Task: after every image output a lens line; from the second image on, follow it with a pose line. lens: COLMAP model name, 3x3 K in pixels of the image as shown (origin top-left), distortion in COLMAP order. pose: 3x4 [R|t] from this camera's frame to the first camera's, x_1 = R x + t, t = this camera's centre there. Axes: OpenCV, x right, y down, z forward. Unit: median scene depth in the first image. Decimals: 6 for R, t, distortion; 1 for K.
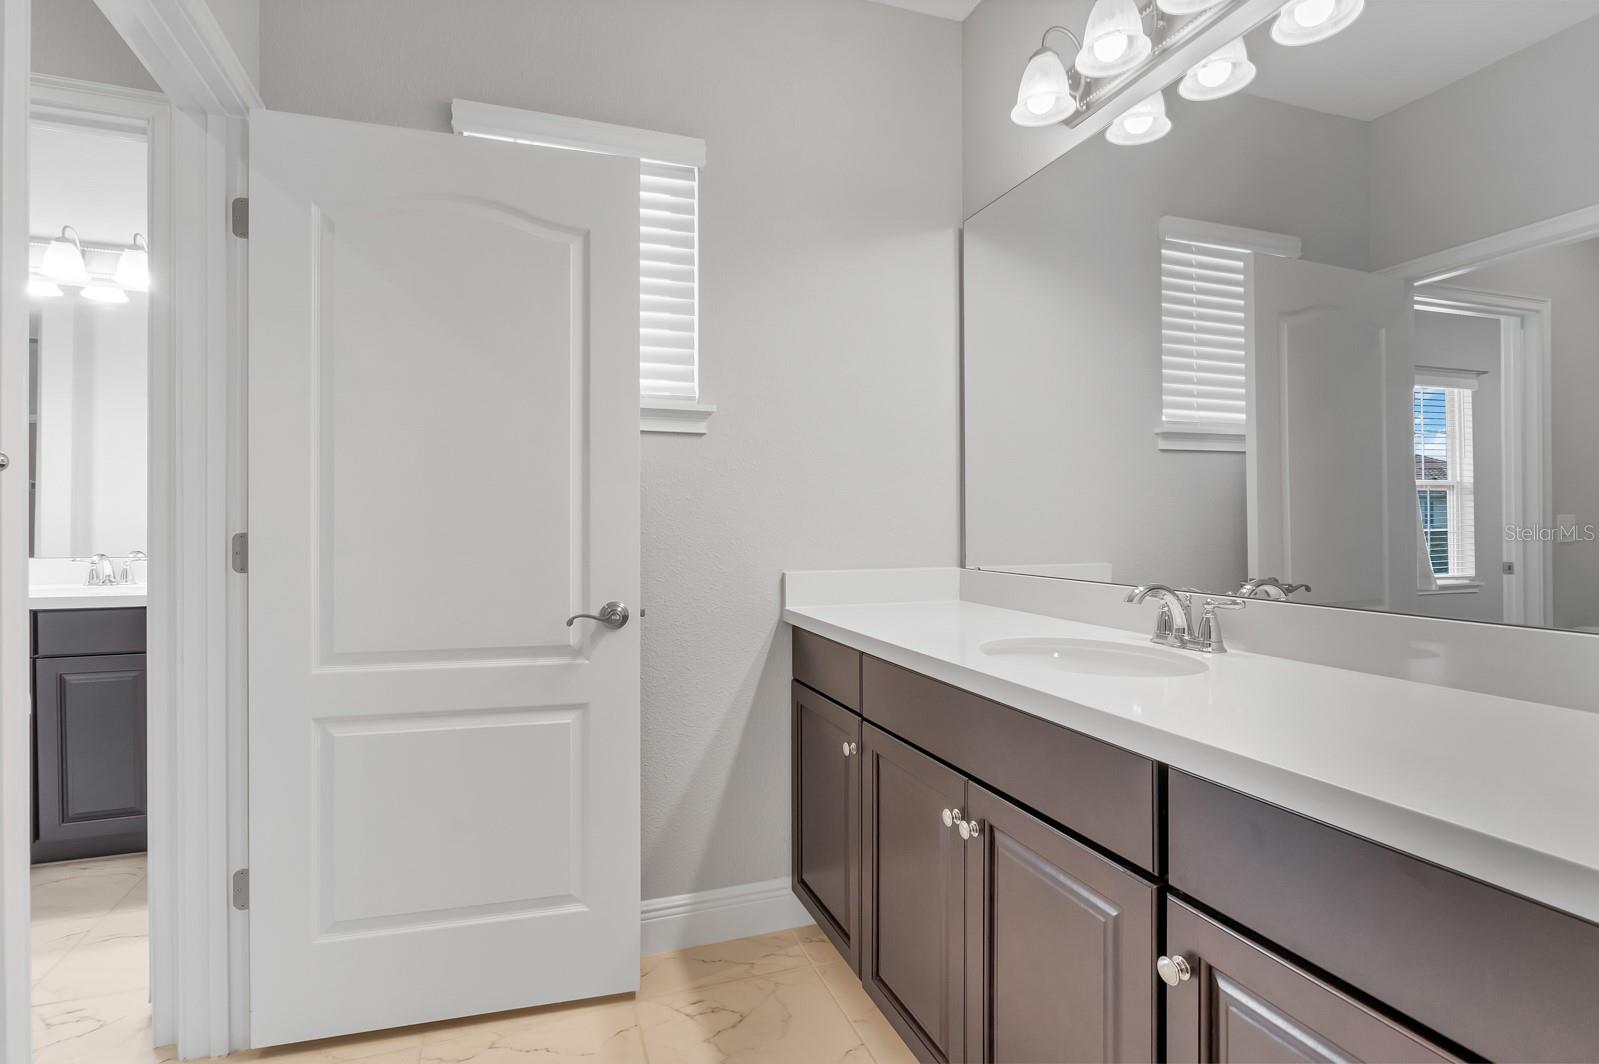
lens RADIAL K [[762.2, 0, 795.3], [0, 762.2, 521.5], [0, 0, 1]] dist [-0.000899, -0.000104]
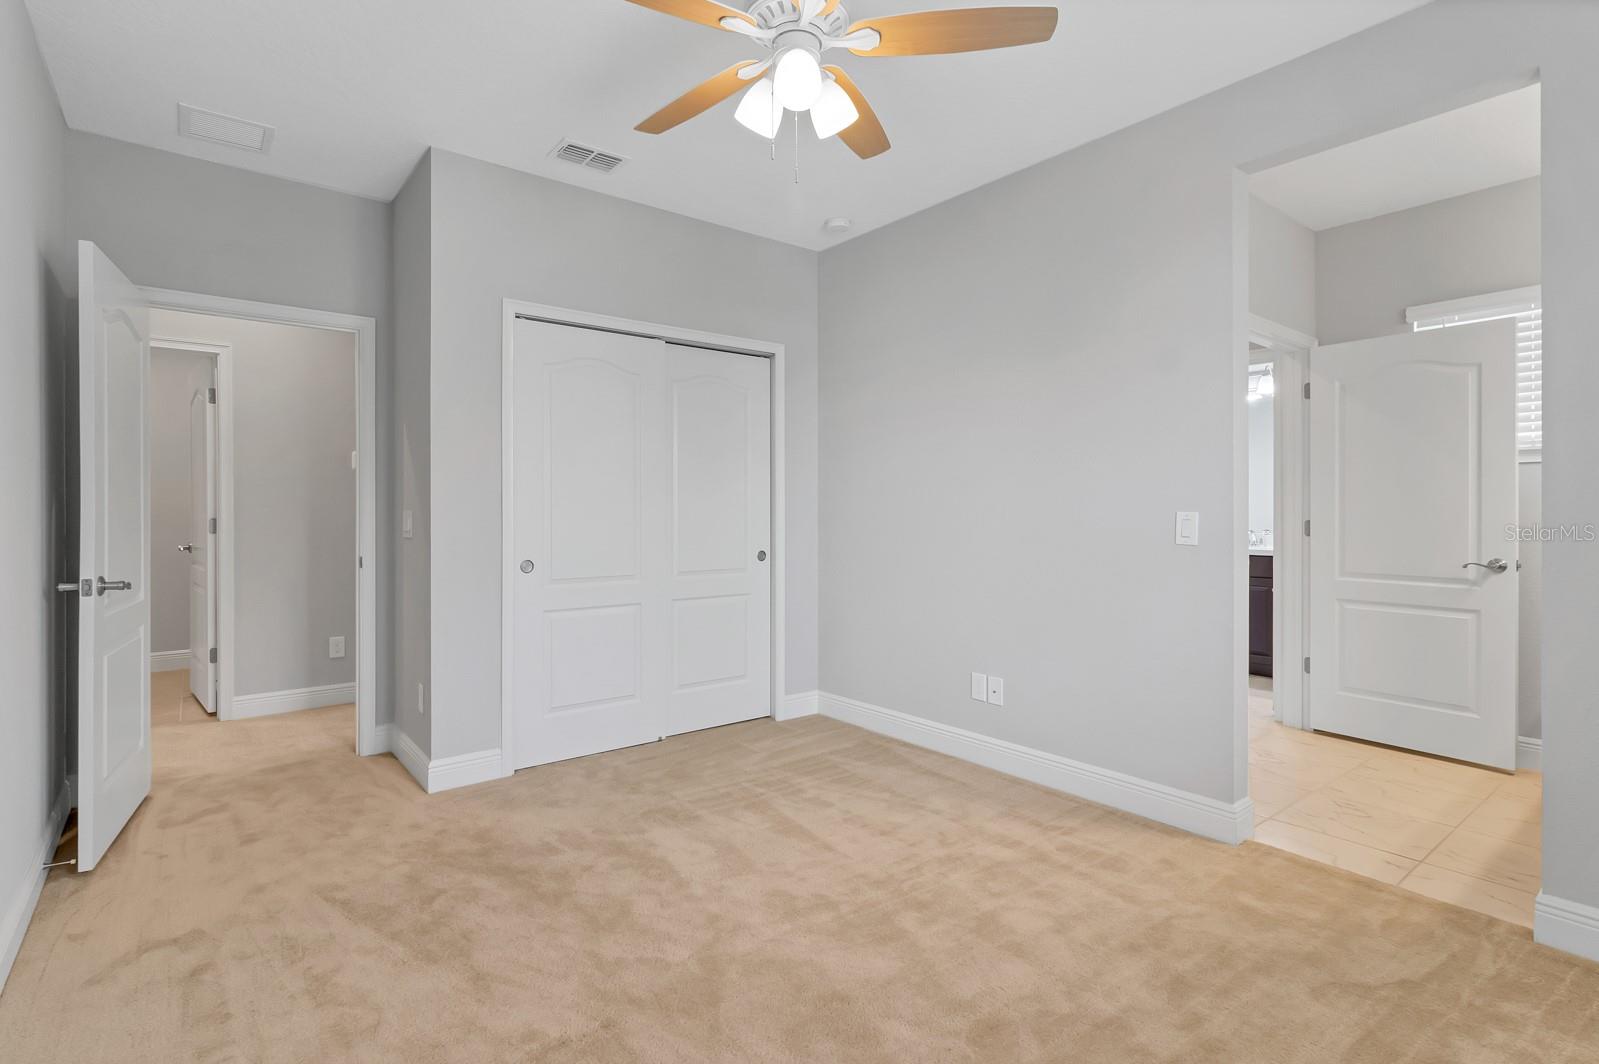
lens RADIAL K [[762.2, 0, 795.3], [0, 762.2, 521.5], [0, 0, 1]] dist [-0.000899, -0.000104]
pose [[0.301564, 0.012220, -0.953368, 1.036800], [0.010387, 0.999816, 0.016101, -0.033737], [0.953389, -0.014758, 0.301382, -1.220773]]
